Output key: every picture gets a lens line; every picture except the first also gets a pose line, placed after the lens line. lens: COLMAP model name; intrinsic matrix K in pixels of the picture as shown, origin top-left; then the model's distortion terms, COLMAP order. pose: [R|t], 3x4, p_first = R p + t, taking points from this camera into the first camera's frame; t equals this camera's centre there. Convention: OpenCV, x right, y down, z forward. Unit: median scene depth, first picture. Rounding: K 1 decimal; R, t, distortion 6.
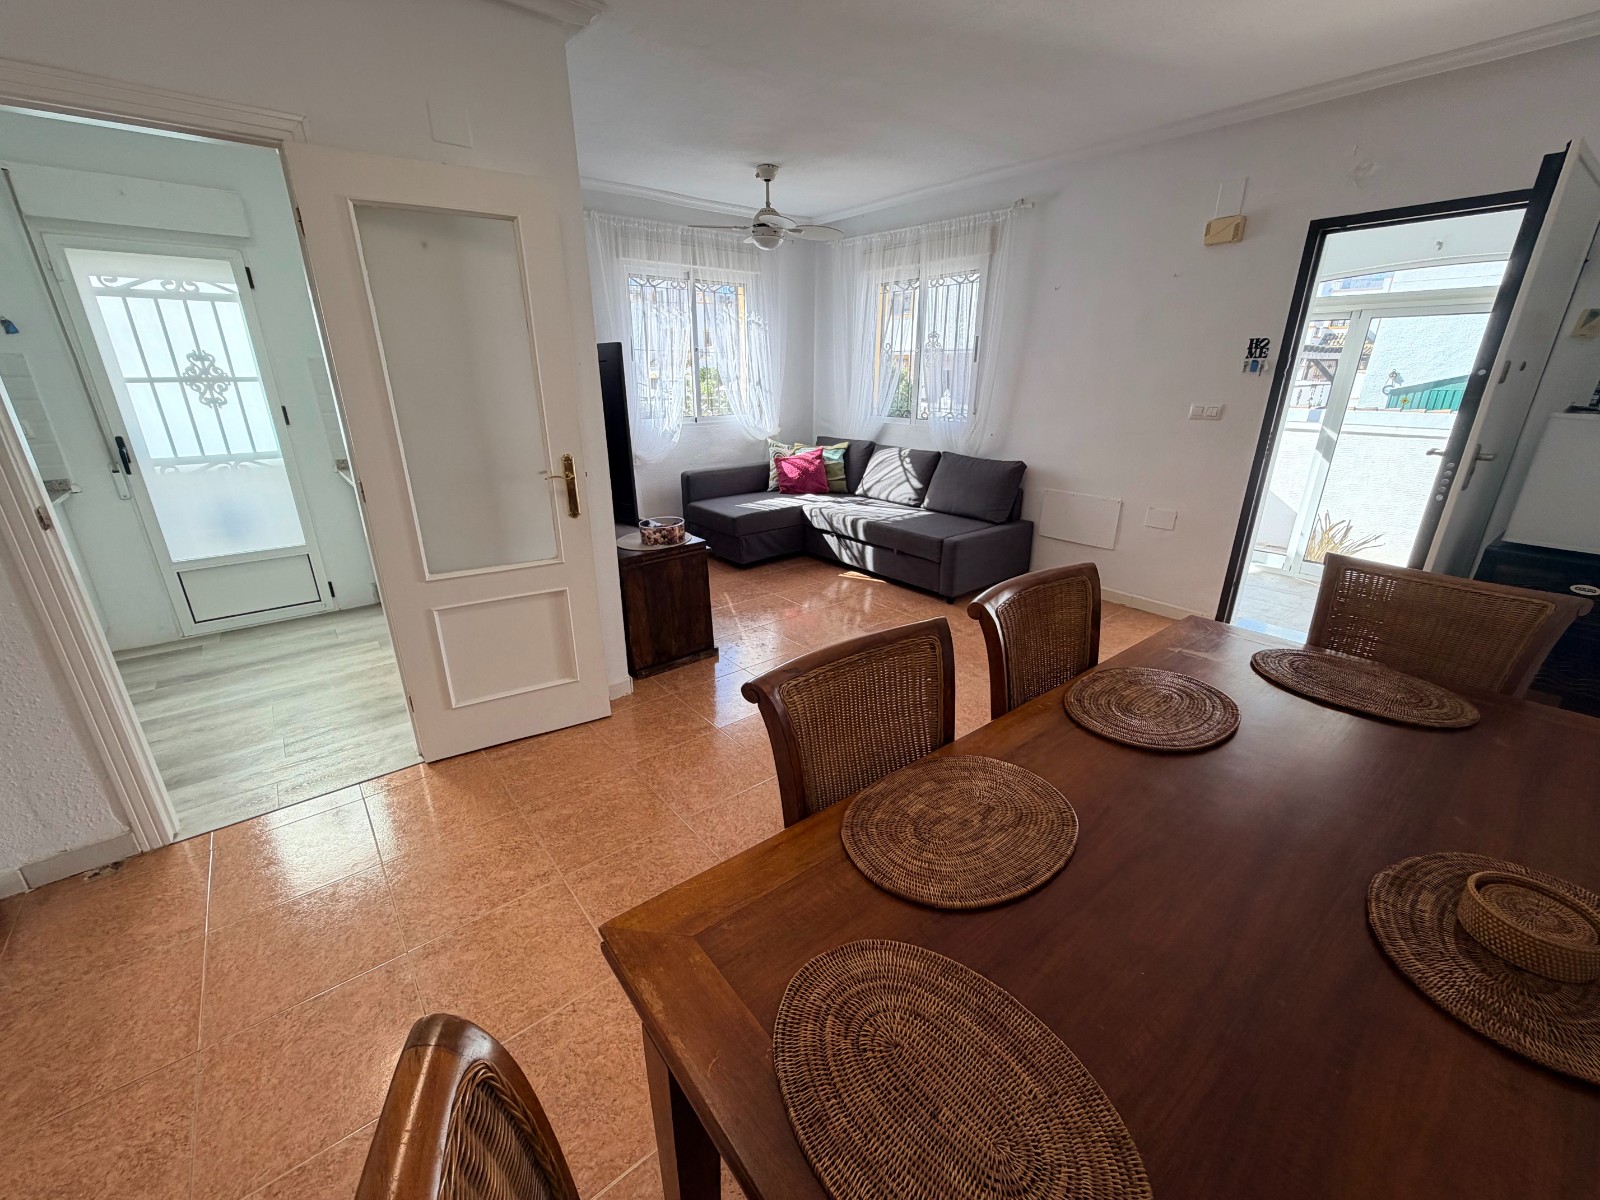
lens RADIAL K [[638.7, 0, 799.4], [0, 638.7, 602.1], [0, 0, 1]] dist [0.000093, -0.000611]
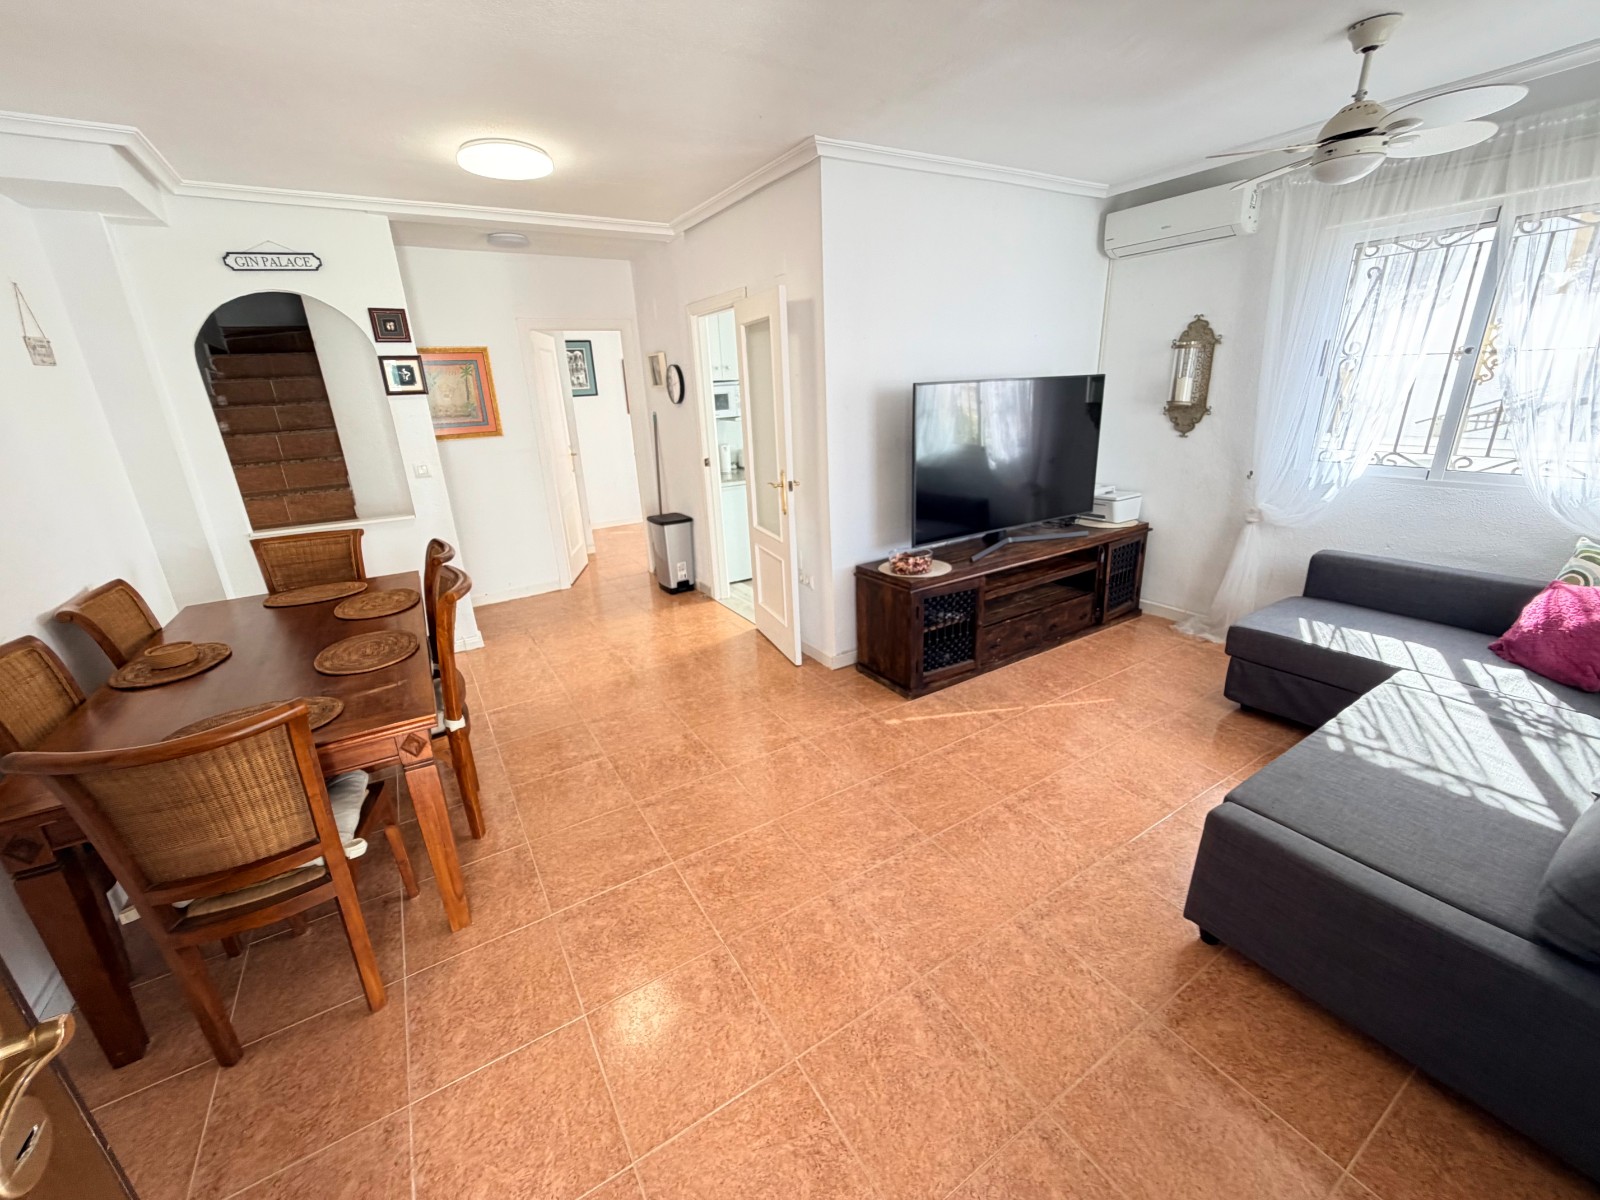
lens RADIAL K [[646.6, 0, 800.0], [0, 646.6, 600.0], [0, 0, 1]] dist [0.002243, 0.000202]
pose [[-0.129016, 0.321539, -0.938066, 0.800322], [-0.297490, 0.889850, 0.345928, -0.362842], [0.945968, 0.323695, -0.019151, 0.860930]]
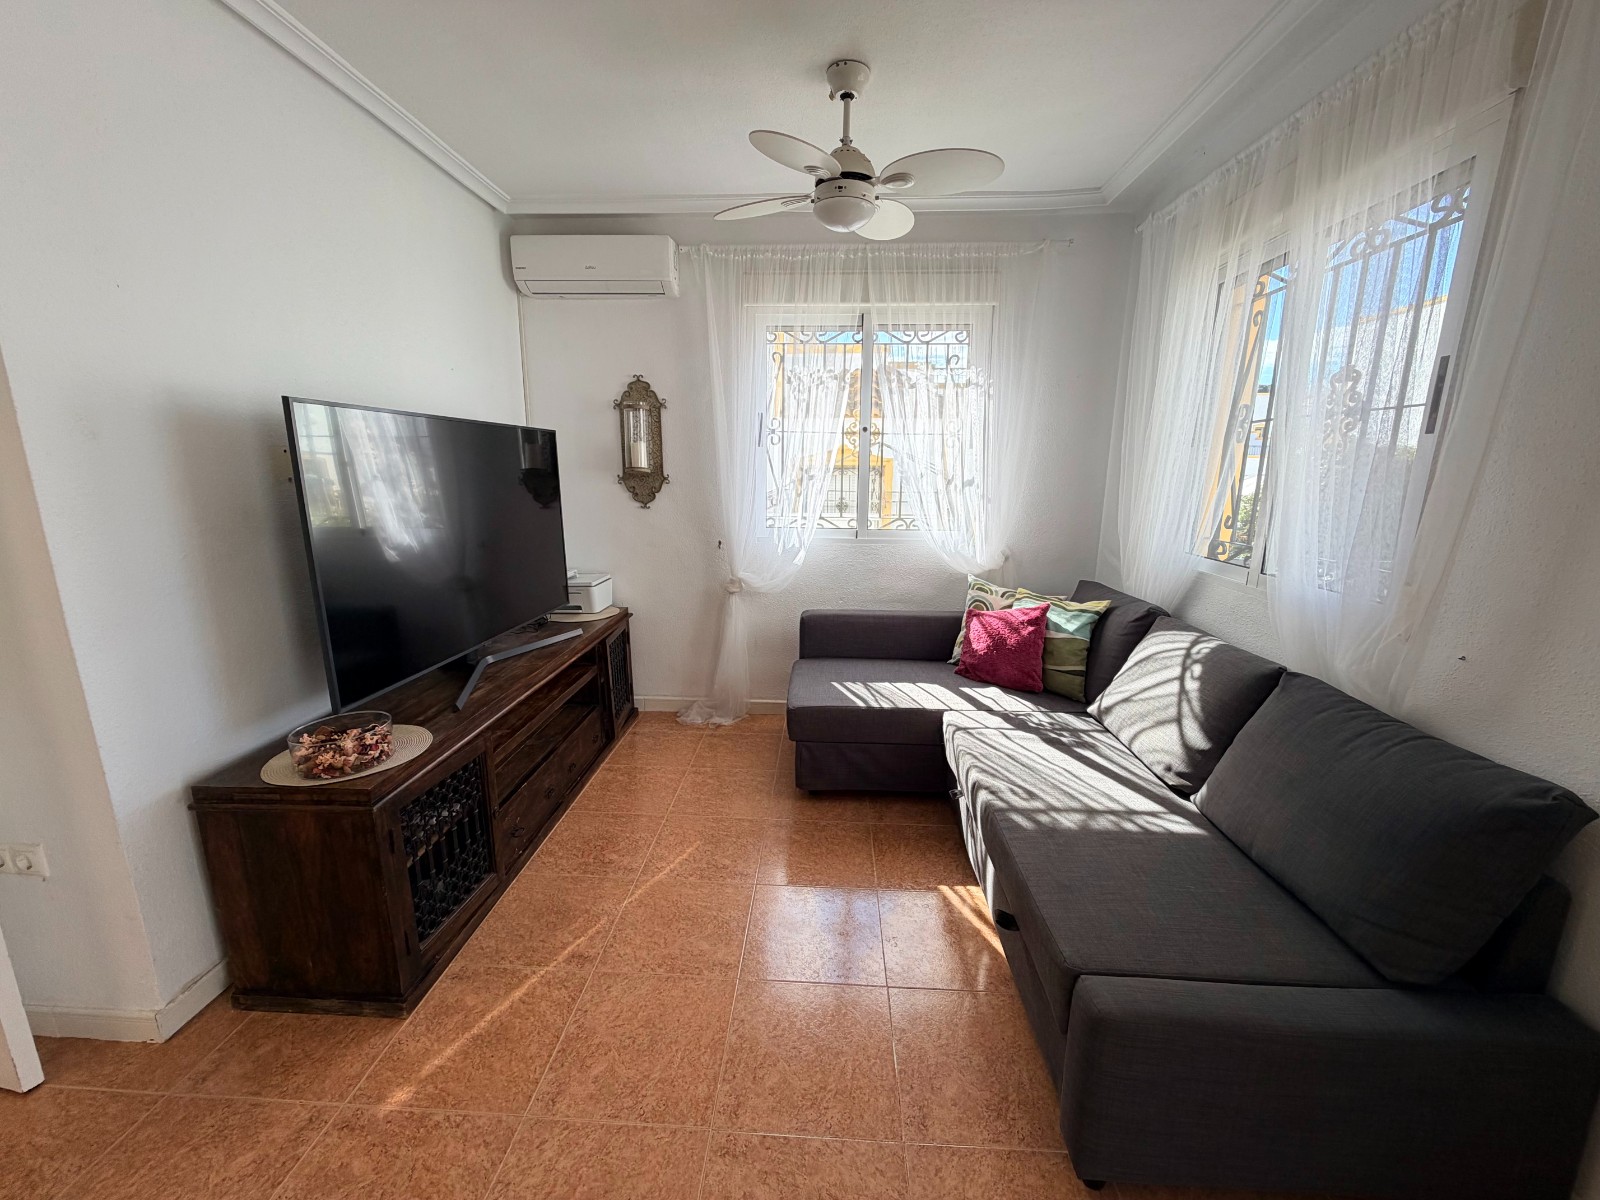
lens RADIAL K [[638.7, 0, 799.4], [0, 638.7, 602.1], [0, 0, 1]] dist [0.000093, -0.000611]
pose [[0.737933, 0.147428, -0.658574, 0.381275], [-0.238268, 0.969919, -0.049854, -0.285314], [0.631413, 0.193706, 0.750863, 0.812758]]
